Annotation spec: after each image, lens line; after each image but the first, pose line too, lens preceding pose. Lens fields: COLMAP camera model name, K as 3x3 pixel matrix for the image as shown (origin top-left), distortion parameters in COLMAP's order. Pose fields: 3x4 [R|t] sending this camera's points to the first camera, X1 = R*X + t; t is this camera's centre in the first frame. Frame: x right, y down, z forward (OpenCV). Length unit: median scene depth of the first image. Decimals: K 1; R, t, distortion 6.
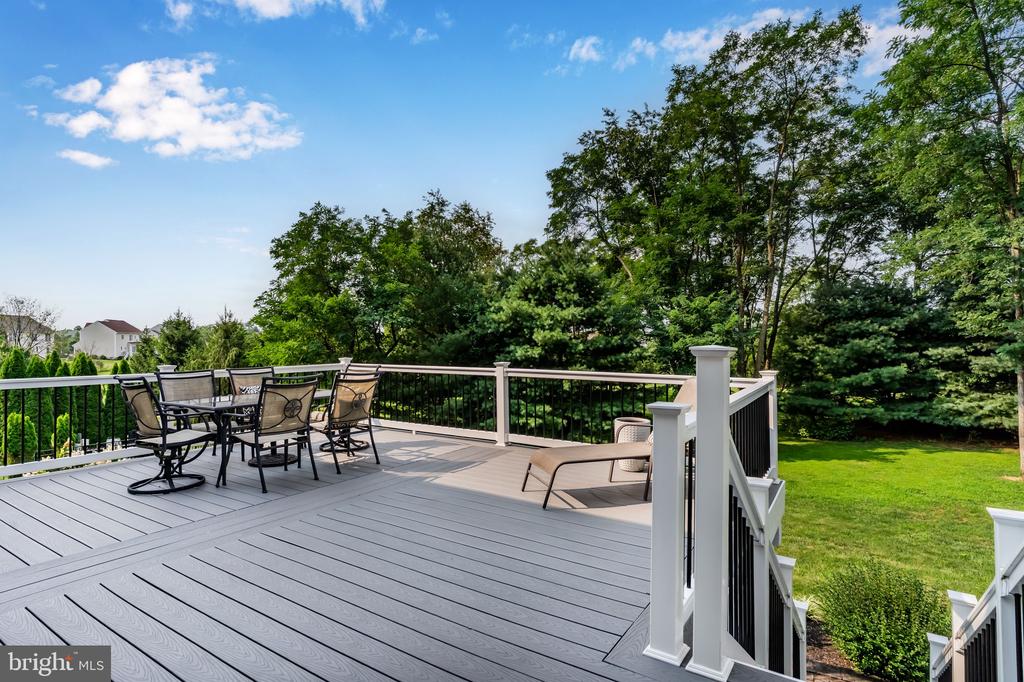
lens RADIAL K [[534.7, 0, 515.5], [0, 534.7, 347.1], [0, 0, 1]] dist [-0.001530, 0.000497]
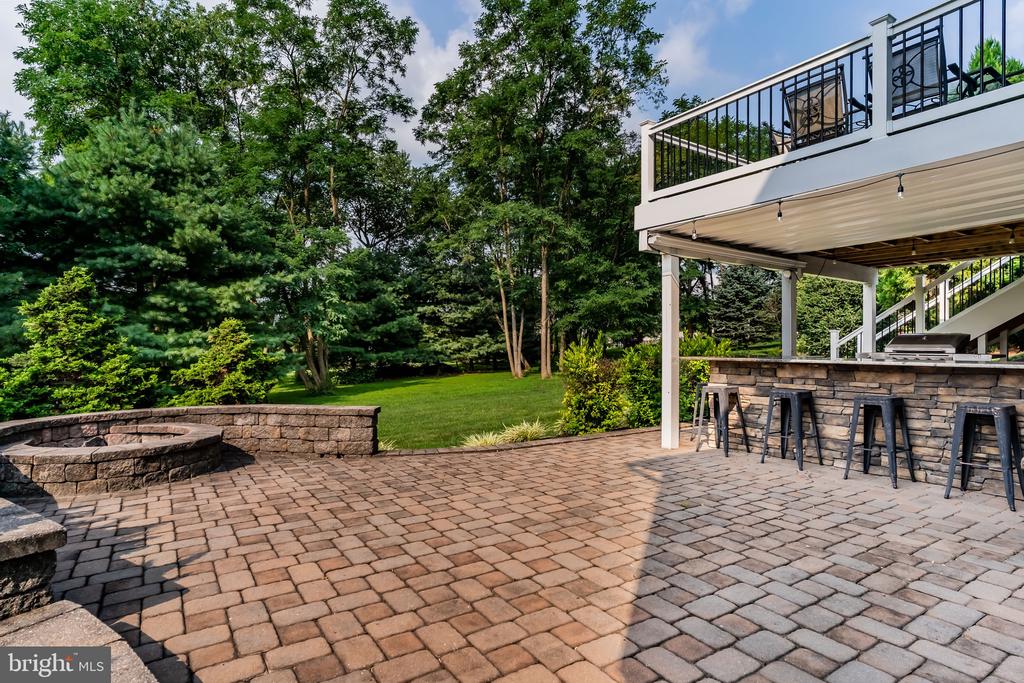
lens RADIAL K [[534.7, 0, 515.5], [0, 534.7, 347.6], [0, 0, 1]] dist [-0.001530, 0.000497]
pose [[0.380372, -0.001777, 0.924832, -0.371354], [0.012940, 0.999910, -0.003401, 0.115154], [-0.924743, 0.013261, 0.380361, 0.279084]]
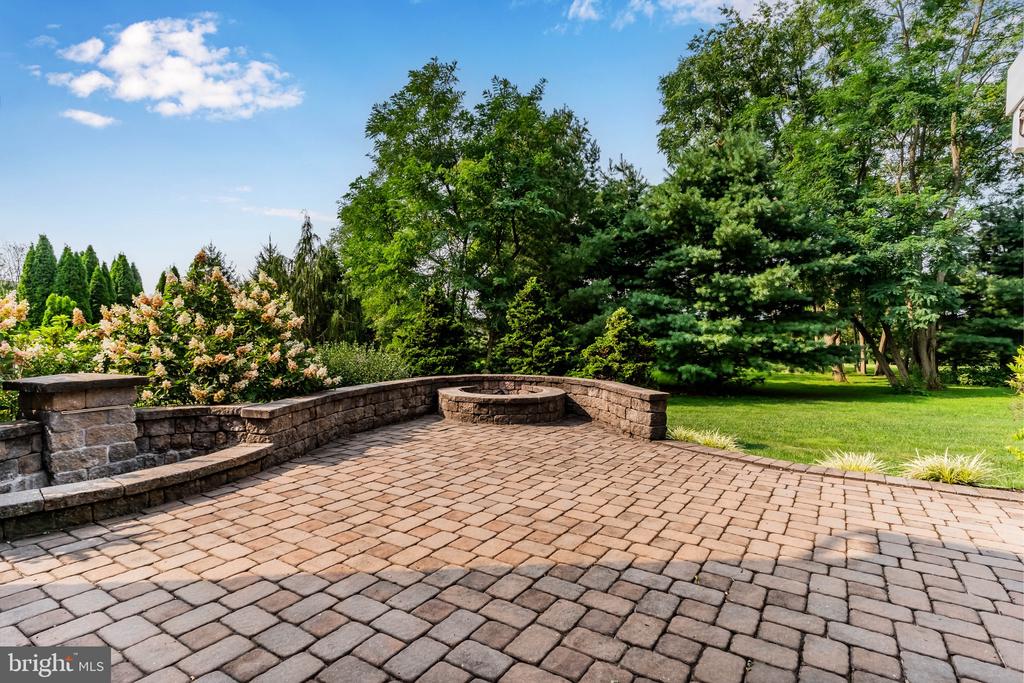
lens RADIAL K [[534.7, 0, 515.5], [0, 534.7, 347.6], [0, 0, 1]] dist [-0.001530, 0.000497]
pose [[0.999568, 0.011539, 0.027025, -0.234661], [-0.012050, 0.999751, 0.018806, 0.116100], [-0.026801, -0.019124, 0.999458, 0.186135]]
